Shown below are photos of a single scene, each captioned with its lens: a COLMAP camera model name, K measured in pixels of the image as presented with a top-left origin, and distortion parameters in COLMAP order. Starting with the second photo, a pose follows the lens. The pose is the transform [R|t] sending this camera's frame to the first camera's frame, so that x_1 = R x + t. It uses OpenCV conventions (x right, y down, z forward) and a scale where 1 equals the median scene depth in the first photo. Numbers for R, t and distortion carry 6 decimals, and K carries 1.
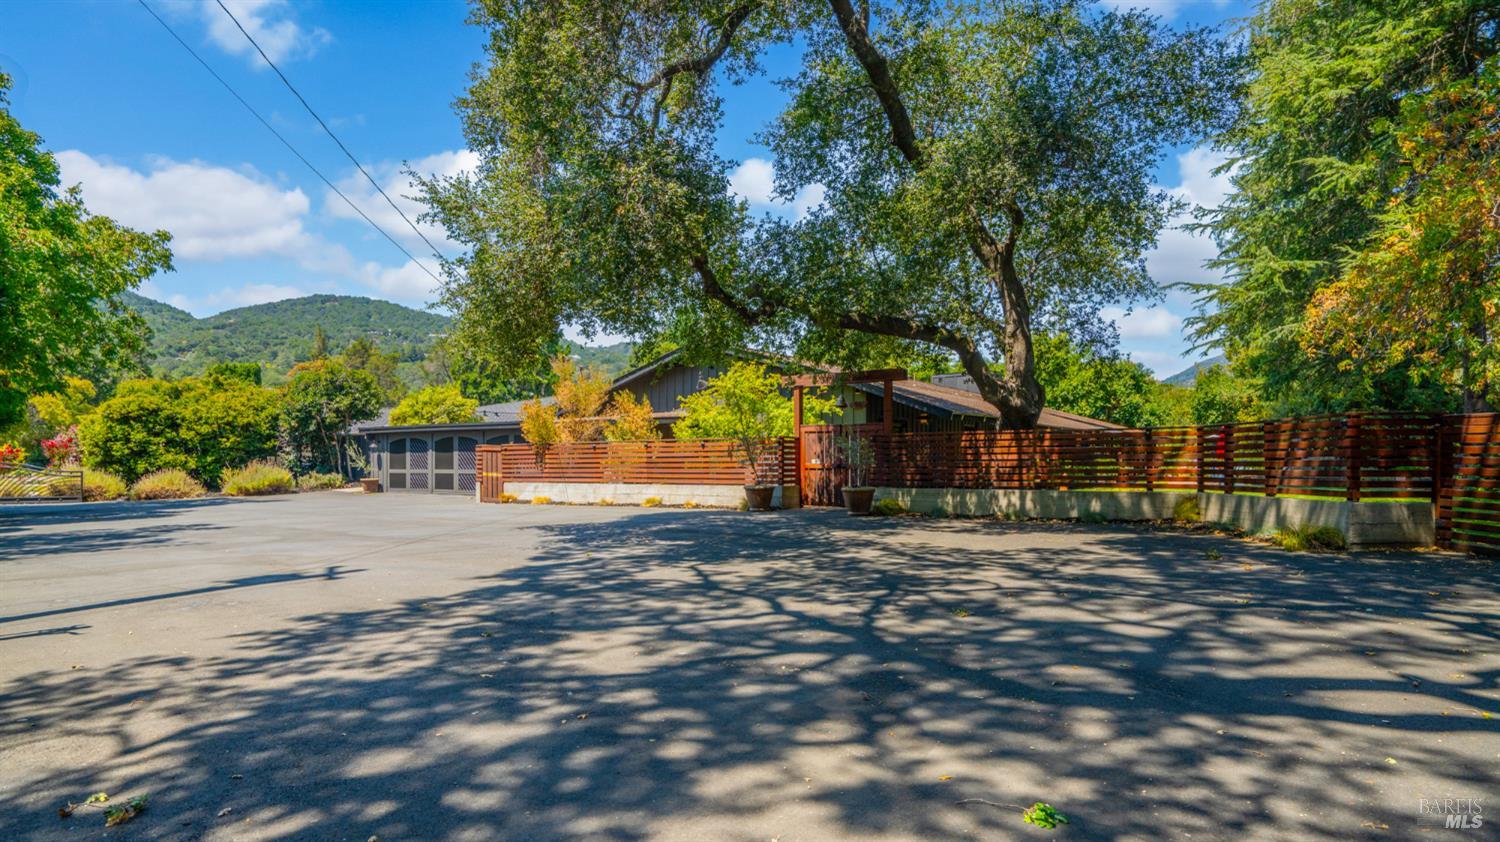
lens RADIAL K [[829.2, 0, 751.9], [0, 829.2, 466.0], [0, 0, 1]] dist [-0.007721, 0.005559]
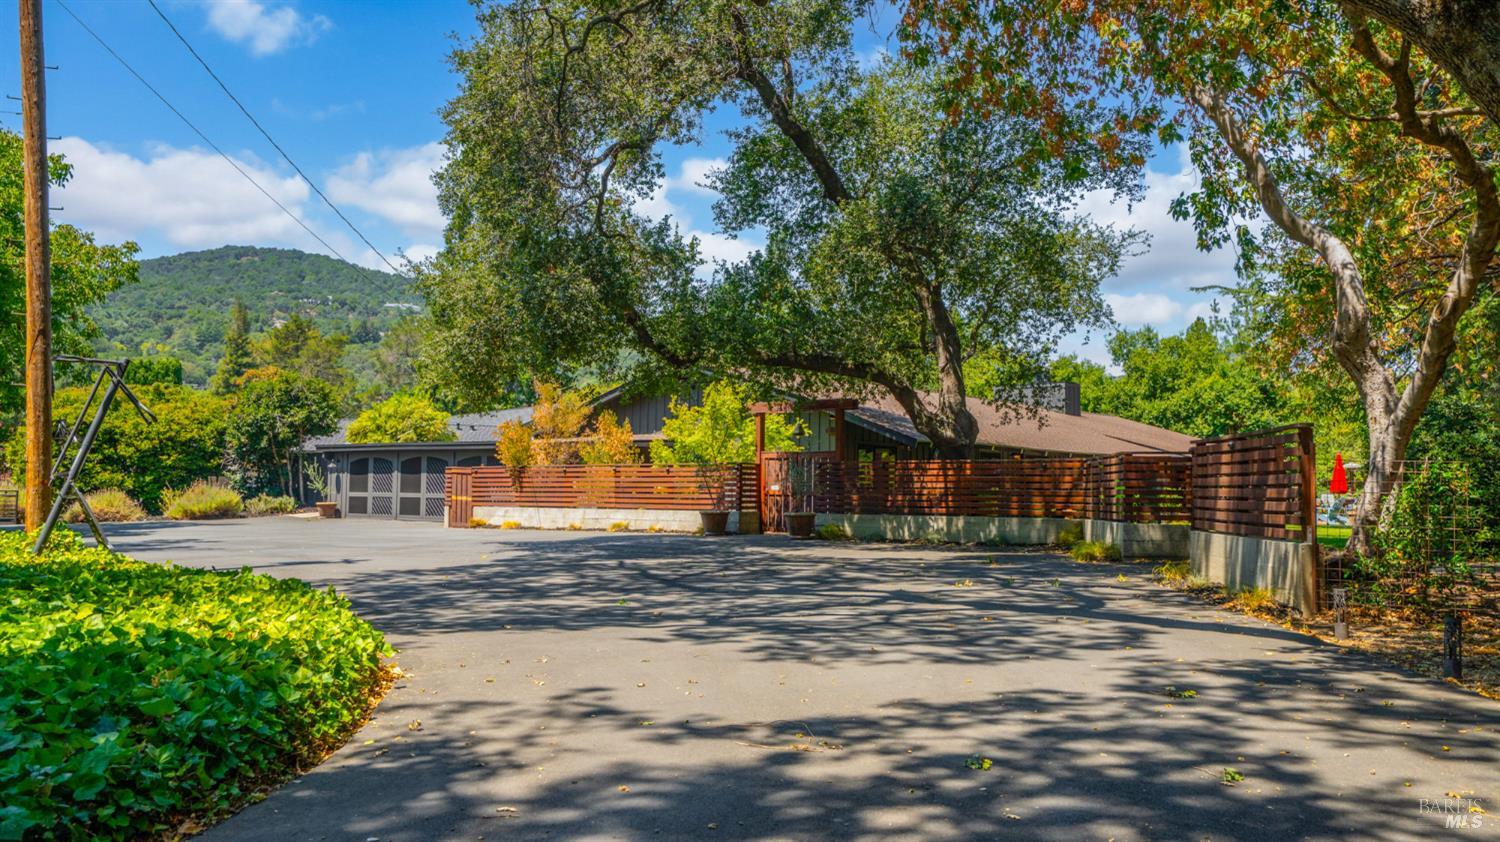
lens RADIAL K [[1226.8, 0, 752.2], [0, 1226.8, 435.8], [0, 0, 1]] dist [0.060125, -0.004650]
pose [[0.996787, 0.009252, -0.079561, 0.097231], [-0.013233, 0.998679, -0.049658, 0.003452], [0.078997, 0.050551, 0.995592, -0.285295]]
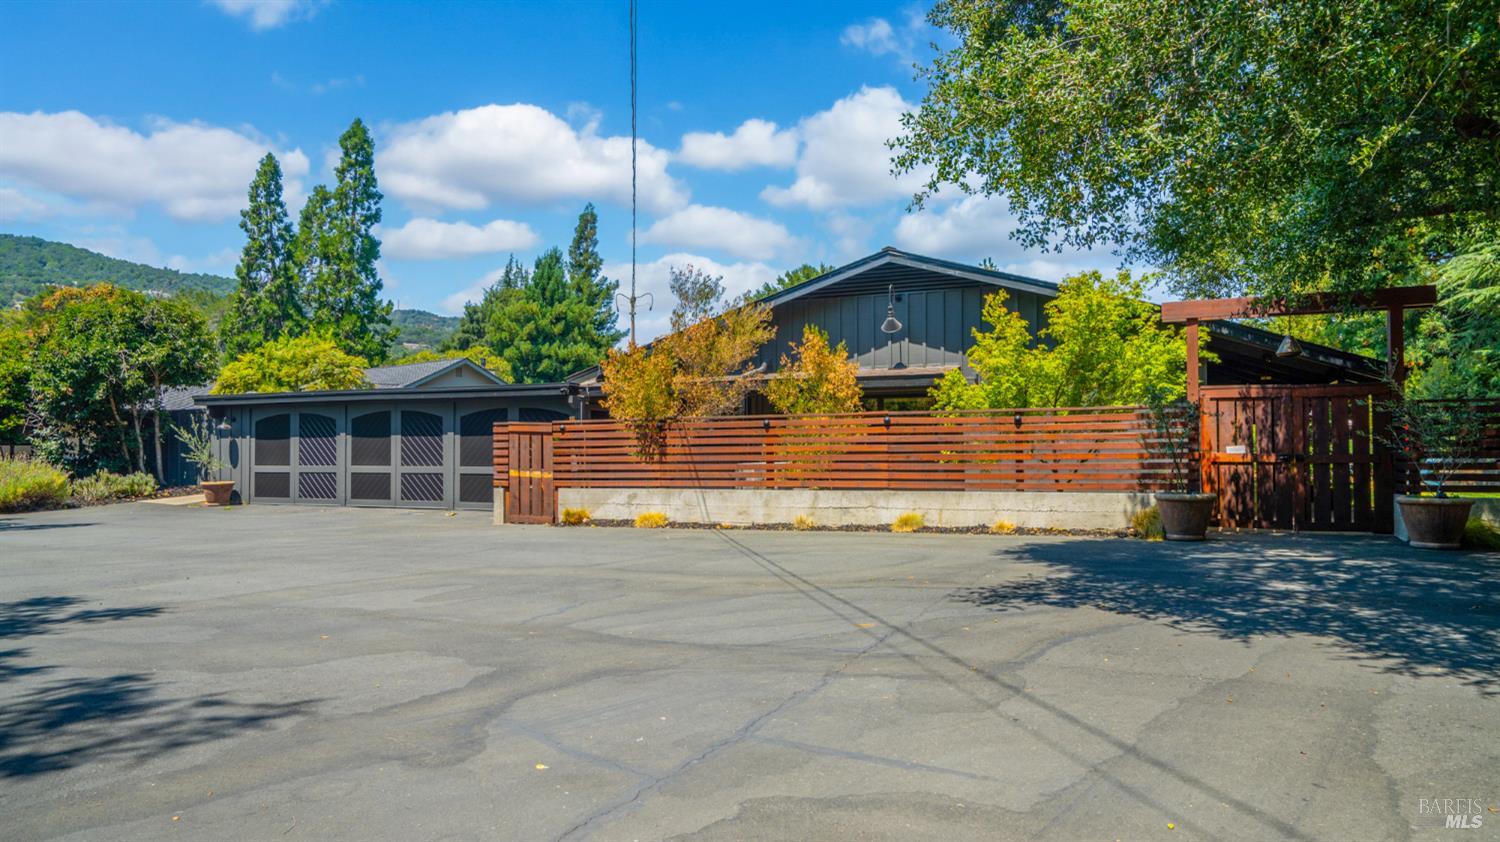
lens RADIAL K [[970.8, 0, 723.8], [0, 970.8, 449.2], [0, 0, 1]] dist [0.046985, 0.007531]
pose [[0.985578, 0.000769, 0.169220, -0.223645], [0.001369, 0.999921, -0.012513, 0.001197], [-0.169217, 0.012564, 0.985499, 0.245594]]
